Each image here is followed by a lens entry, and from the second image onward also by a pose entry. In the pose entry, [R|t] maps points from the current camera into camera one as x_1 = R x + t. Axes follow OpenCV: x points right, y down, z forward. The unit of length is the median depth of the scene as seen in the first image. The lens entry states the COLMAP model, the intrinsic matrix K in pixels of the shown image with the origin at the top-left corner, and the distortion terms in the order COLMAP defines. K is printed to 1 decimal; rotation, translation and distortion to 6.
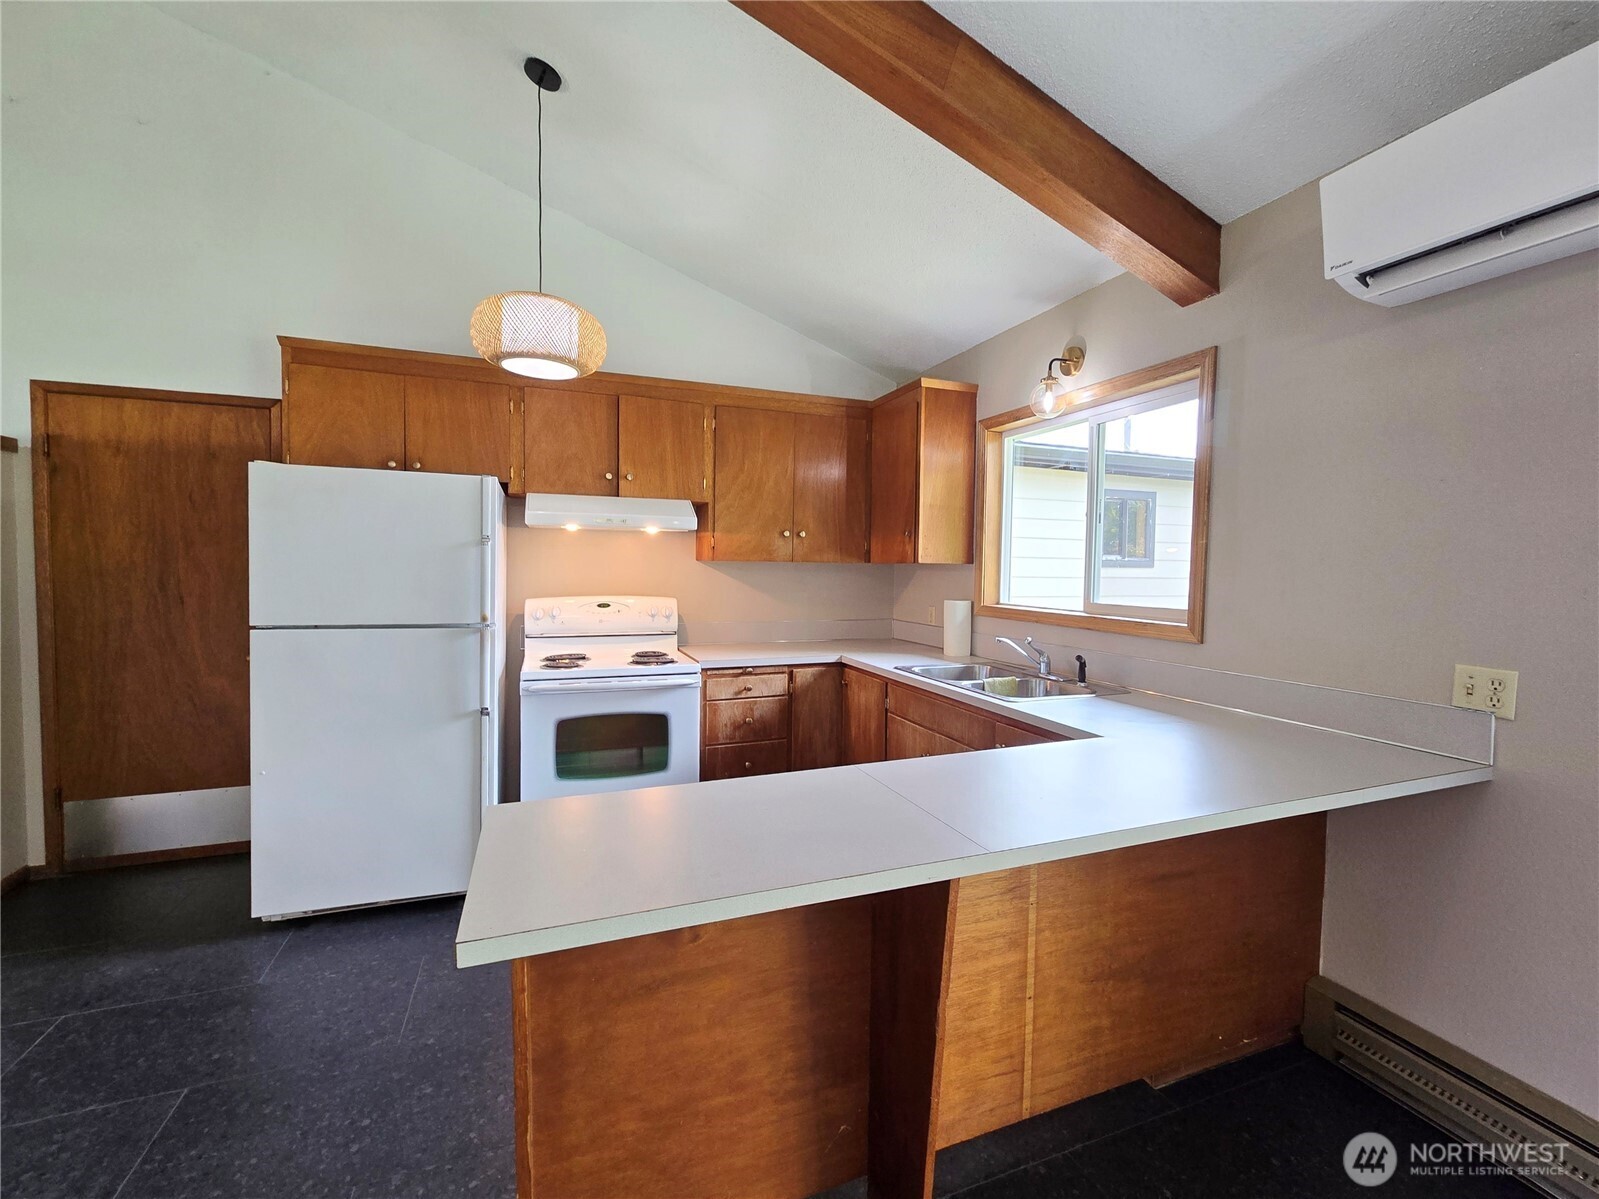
lens RADIAL K [[679.7, 0, 806.2], [0, 679.7, 591.9], [0, 0, 1]] dist [-0.002736, 0.000412]
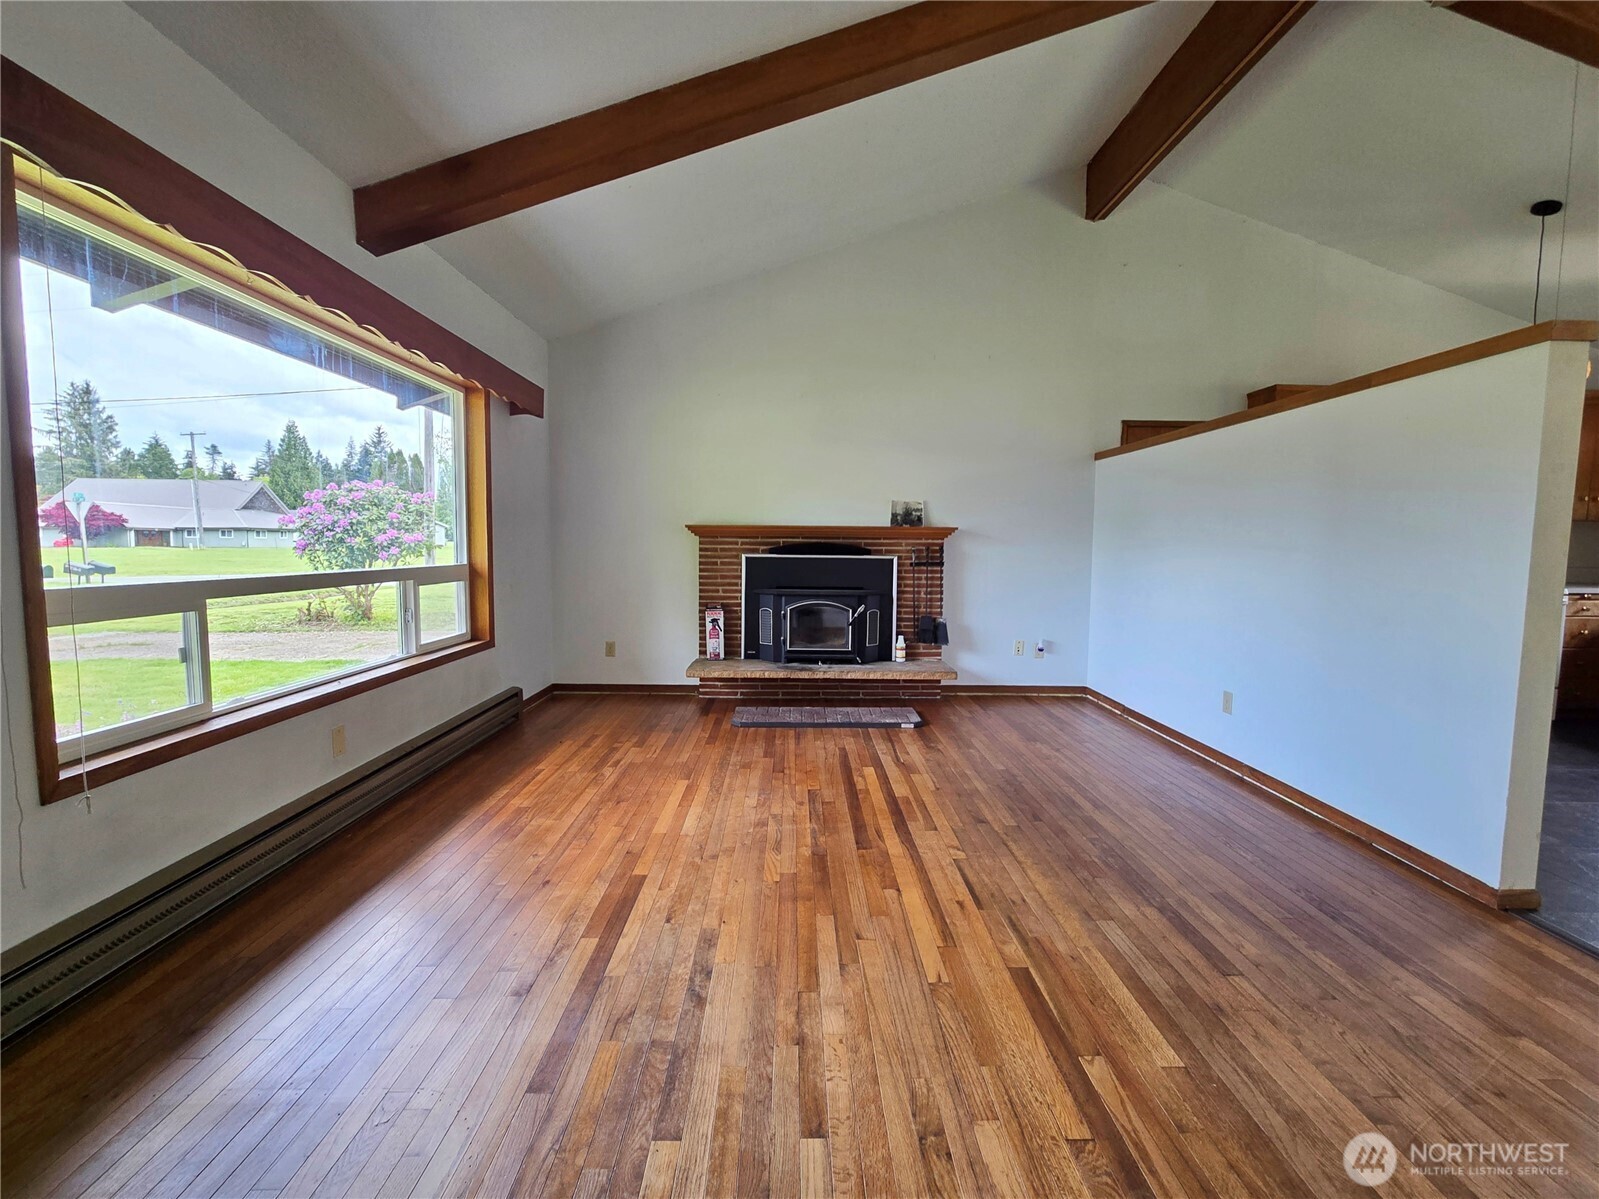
lens RADIAL K [[679.7, 0, 790.3], [0, 679.7, 598.7], [0, 0, 1]] dist [-0.002736, 0.000412]
pose [[0.939941, 0.027532, -0.340224, -1.196659], [-0.014182, 0.999031, 0.041663, 0.087272], [0.341041, -0.034336, 0.939421, -0.907557]]
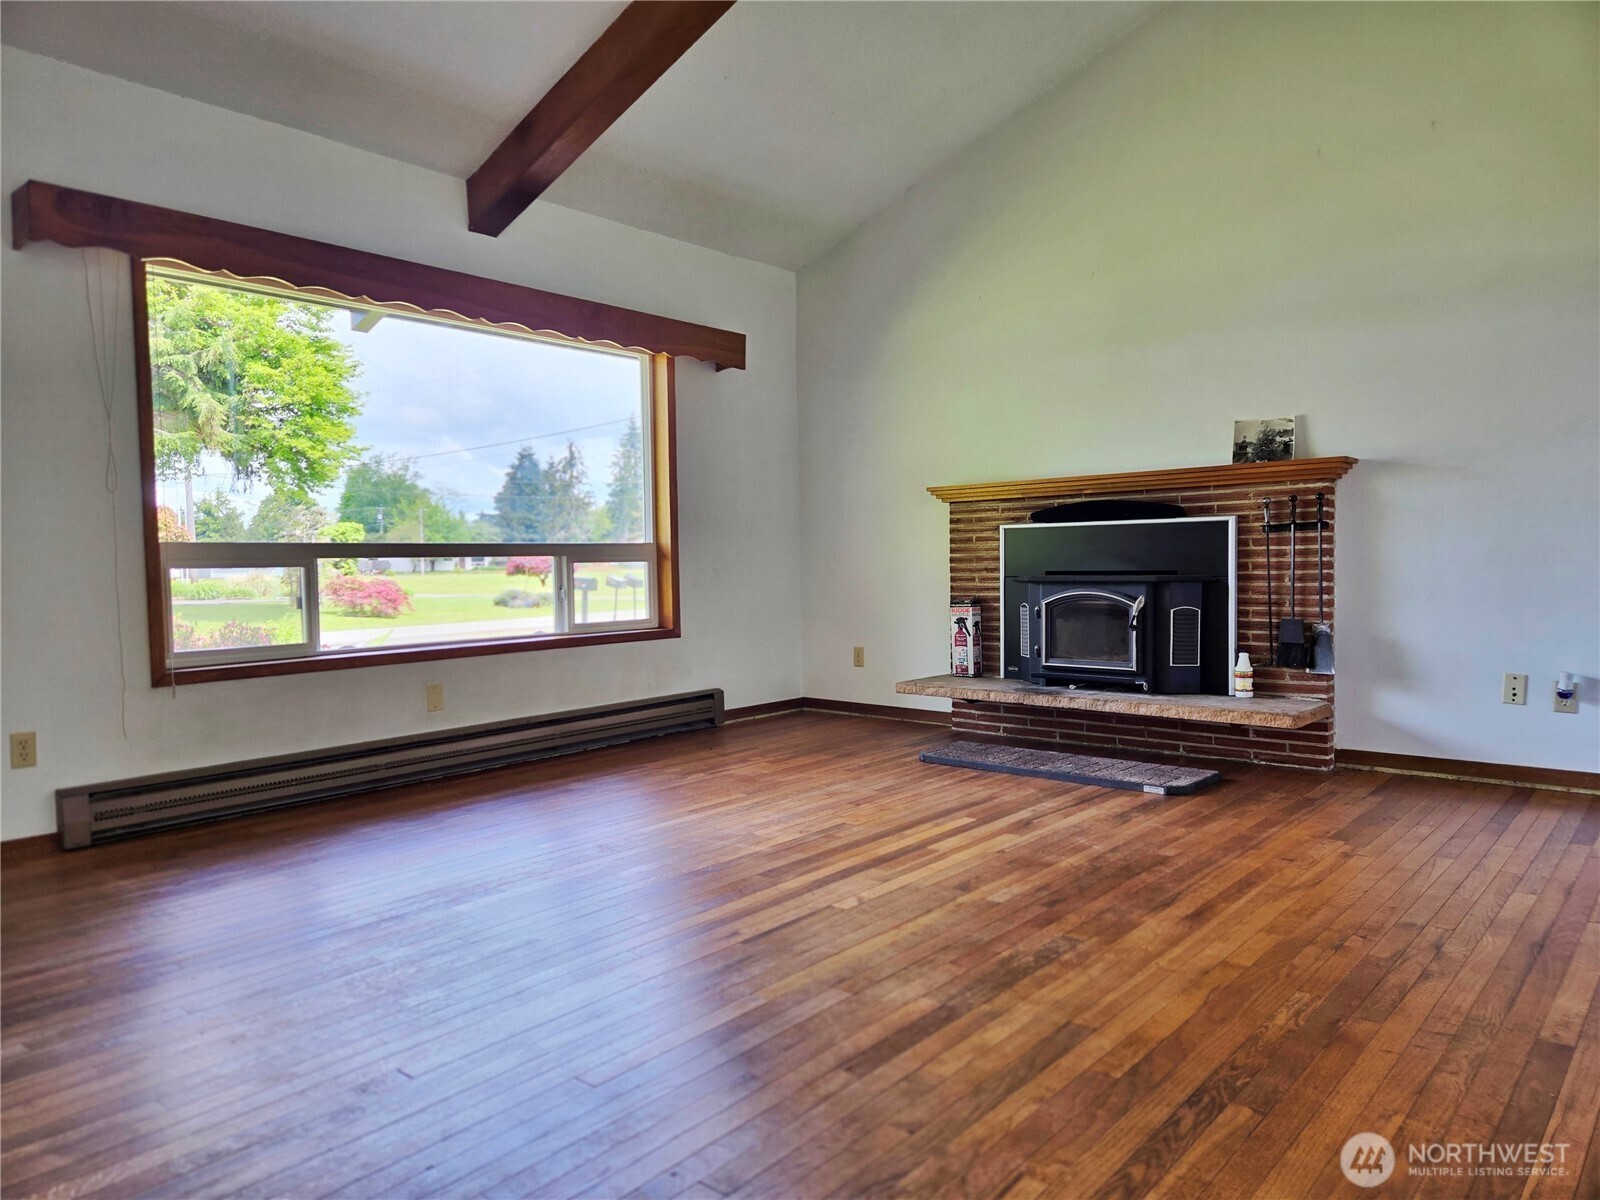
lens RADIAL K [[1041.3, 0, 764.1], [0, 1041.3, 616.2], [0, 0, 1]] dist [0.059900, -0.004822]
pose [[0.467788, 0.032605, -0.883239, -0.536534], [-0.013097, 0.999465, 0.029958, 0.152599], [0.883744, -0.002446, 0.467964, -0.568720]]
